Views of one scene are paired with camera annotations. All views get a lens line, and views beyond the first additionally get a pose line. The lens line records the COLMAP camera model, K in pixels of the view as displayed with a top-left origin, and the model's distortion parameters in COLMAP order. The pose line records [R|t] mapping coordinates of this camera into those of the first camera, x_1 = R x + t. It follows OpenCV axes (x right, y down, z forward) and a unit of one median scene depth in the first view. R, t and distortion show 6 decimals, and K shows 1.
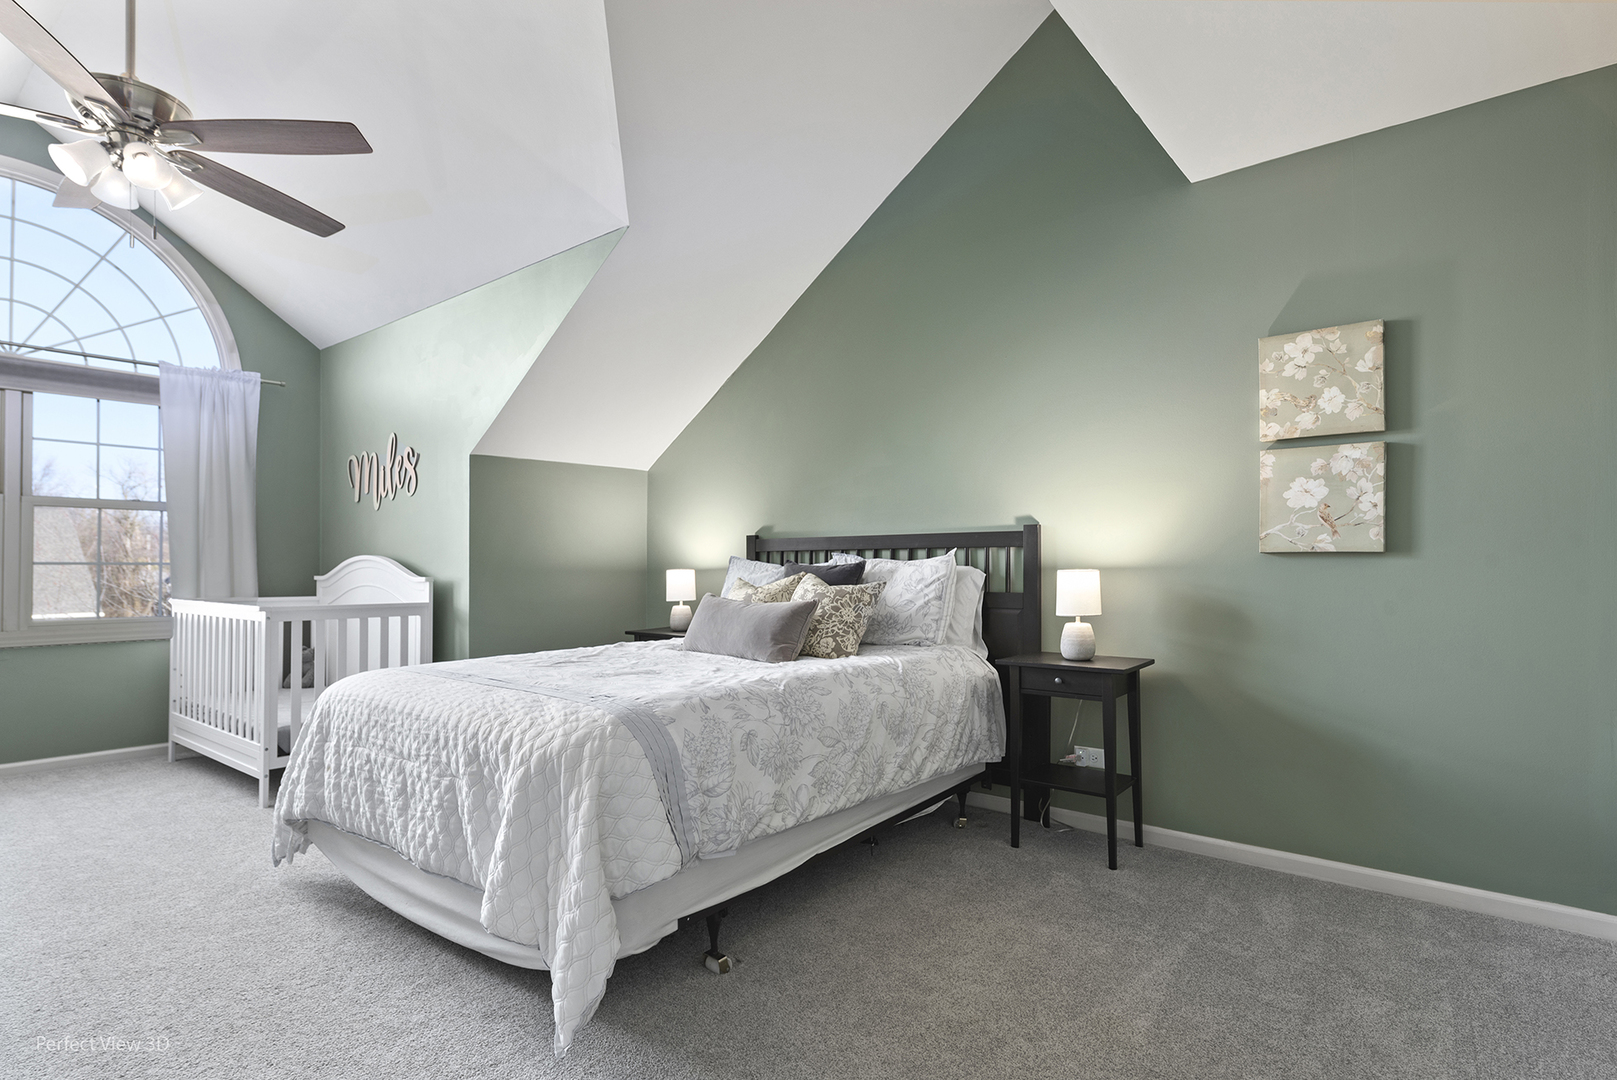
lens RADIAL K [[852.2, 0, 808.5], [0, 852.2, 540.0], [0, 0, 1]] dist [0.000938, 0.000504]
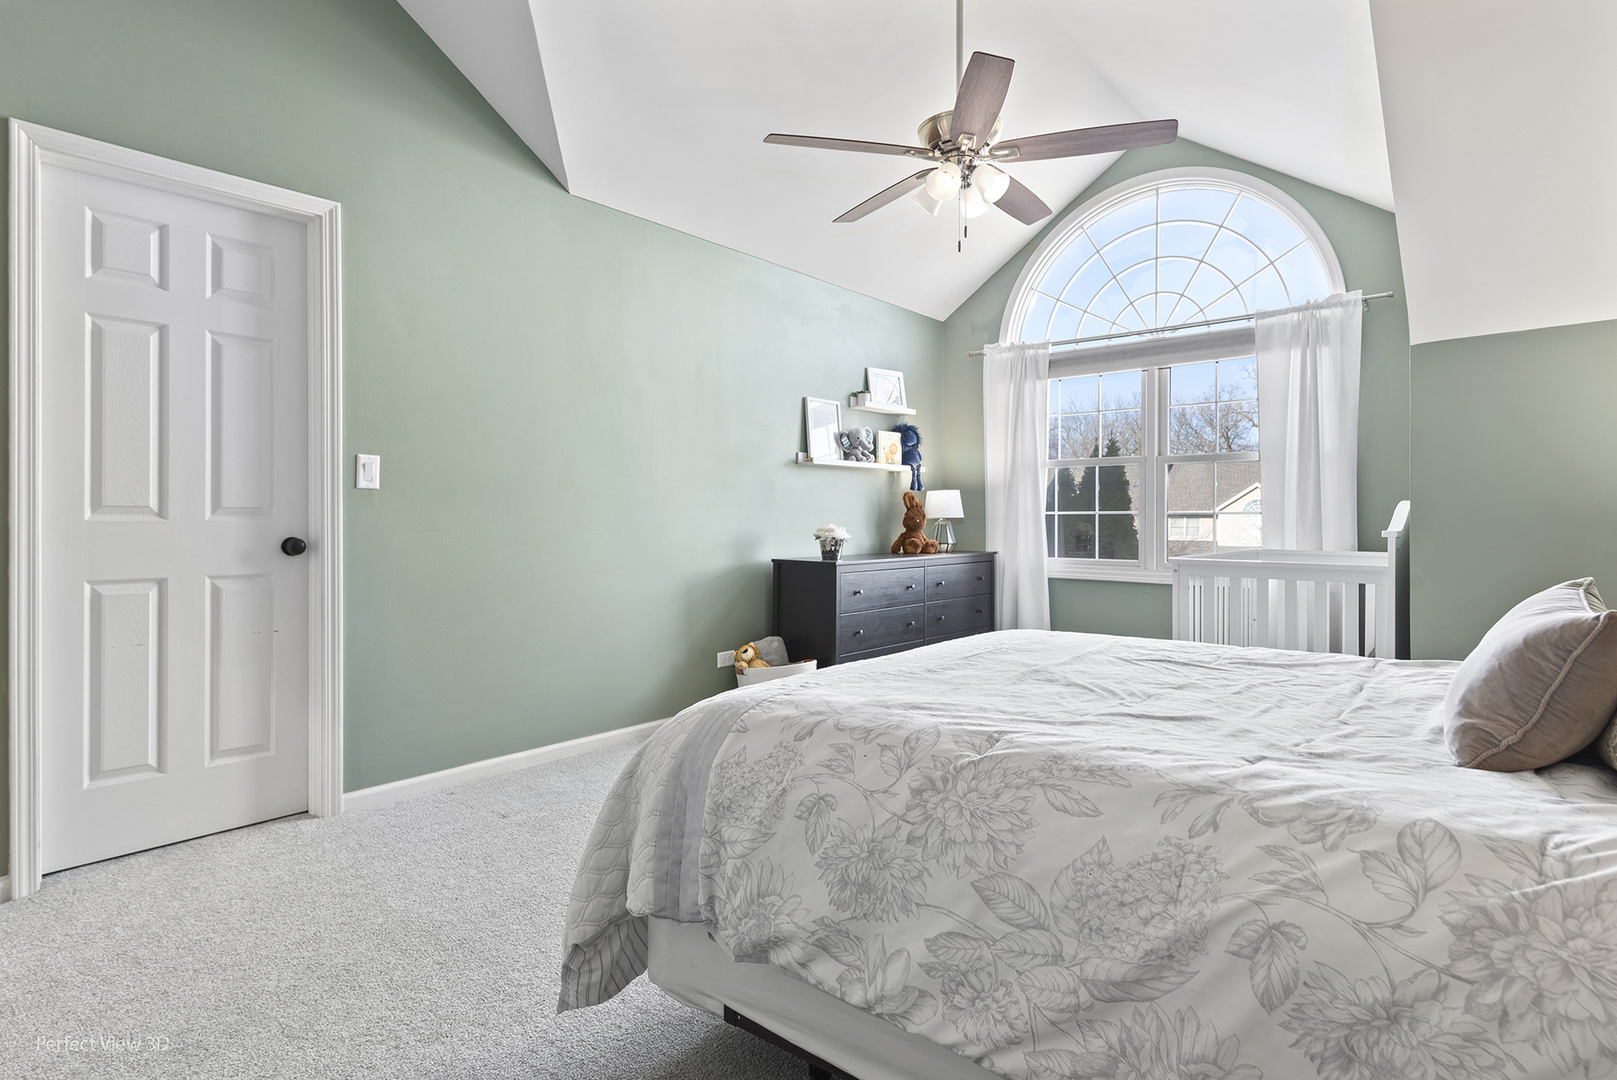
lens RADIAL K [[852.2, 0, 808.5], [0, 852.2, 540.0], [0, 0, 1]] dist [0.000938, 0.000504]
pose [[-0.043334, 0.022876, -0.998799, 0.470672], [0.033325, 0.999215, 0.021439, 0.035093], [0.998505, -0.032356, -0.044062, 0.944384]]
